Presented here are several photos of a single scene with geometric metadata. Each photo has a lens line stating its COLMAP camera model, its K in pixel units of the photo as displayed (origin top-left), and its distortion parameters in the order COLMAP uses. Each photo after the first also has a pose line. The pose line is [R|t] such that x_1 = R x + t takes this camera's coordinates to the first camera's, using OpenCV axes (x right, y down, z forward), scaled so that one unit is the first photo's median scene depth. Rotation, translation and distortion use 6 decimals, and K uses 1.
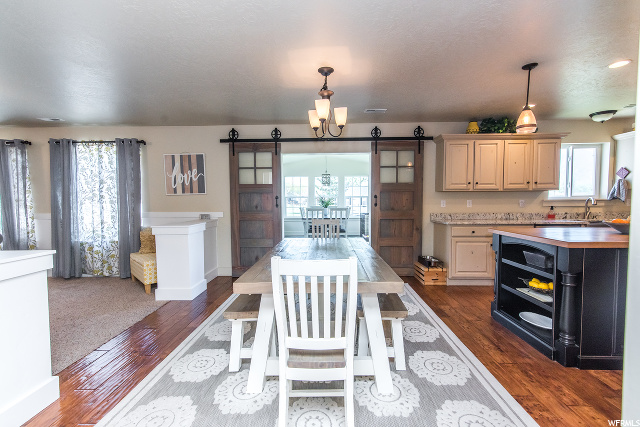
lens RADIAL K [[291.9, 0, 320.0], [0, 291.9, 213.5], [0, 0, 1]] dist [0.011803, -0.000071]
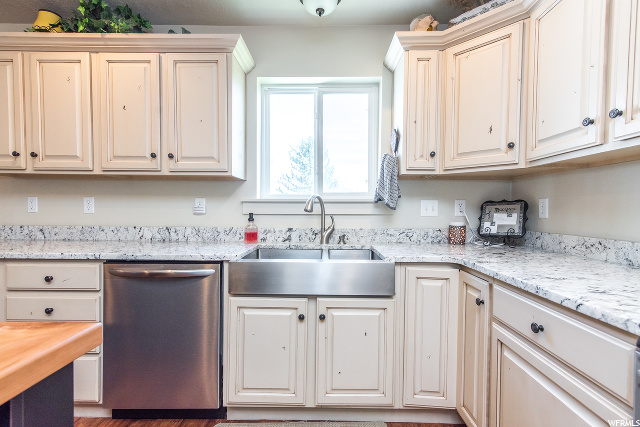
lens RADIAL K [[291.9, 0, 320.0], [0, 291.9, 213.5], [0, 0, 1]] dist [0.011803, -0.000071]
pose [[0.999826, 0.013070, 0.013304, 0.858478], [-0.012817, 0.999738, -0.018984, -0.017193], [-0.013548, 0.018810, 0.999731, 0.533470]]
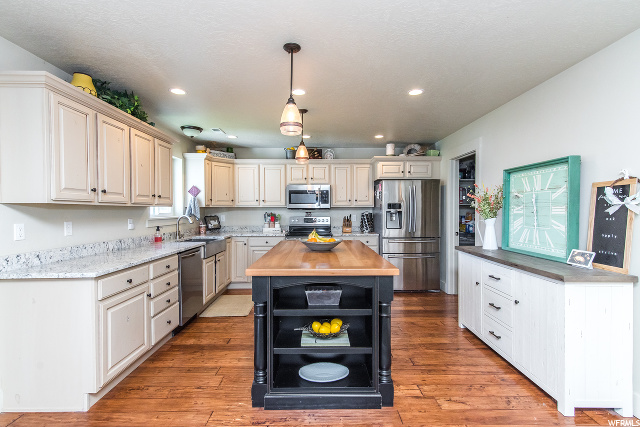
lens RADIAL K [[303.0, 0, 320.0], [0, 303.0, 213.5], [0, 0, 1]] dist [0.024076, 0.000029]
pose [[-0.034845, -0.004382, 0.999383, -0.051175], [0.045960, 0.998925, 0.005982, -0.043479], [-0.998335, 0.046140, -0.034607, 0.568094]]
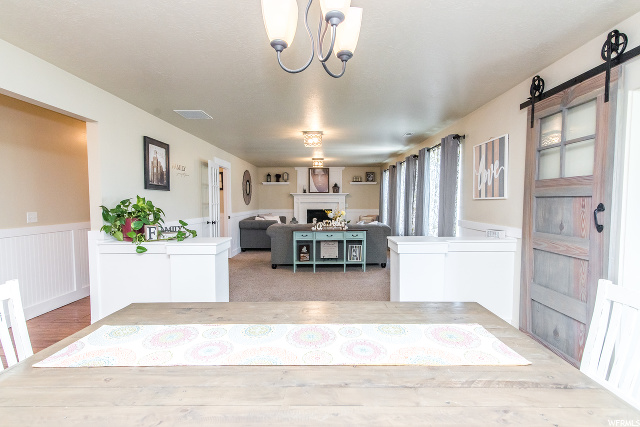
lens RADIAL K [[291.9, 0, 320.0], [0, 291.9, 213.5], [0, 0, 1]] dist [0.011803, -0.000071]
pose [[0.027892, 0.056150, -0.998033, 0.252322], [-0.040913, 0.997649, 0.054985, -0.053680], [0.998773, 0.039299, 0.030124, 0.600864]]
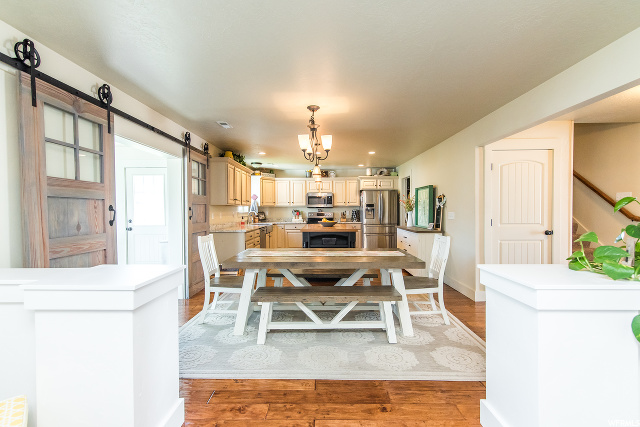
lens RADIAL K [[291.9, 0, 320.0], [0, 291.9, 213.5], [0, 0, 1]] dist [0.011803, -0.000071]
pose [[-0.022297, -0.004946, 0.999739, -0.731896], [0.045878, 0.998929, 0.005965, -0.029107], [-0.998698, 0.045999, -0.022047, 0.610852]]
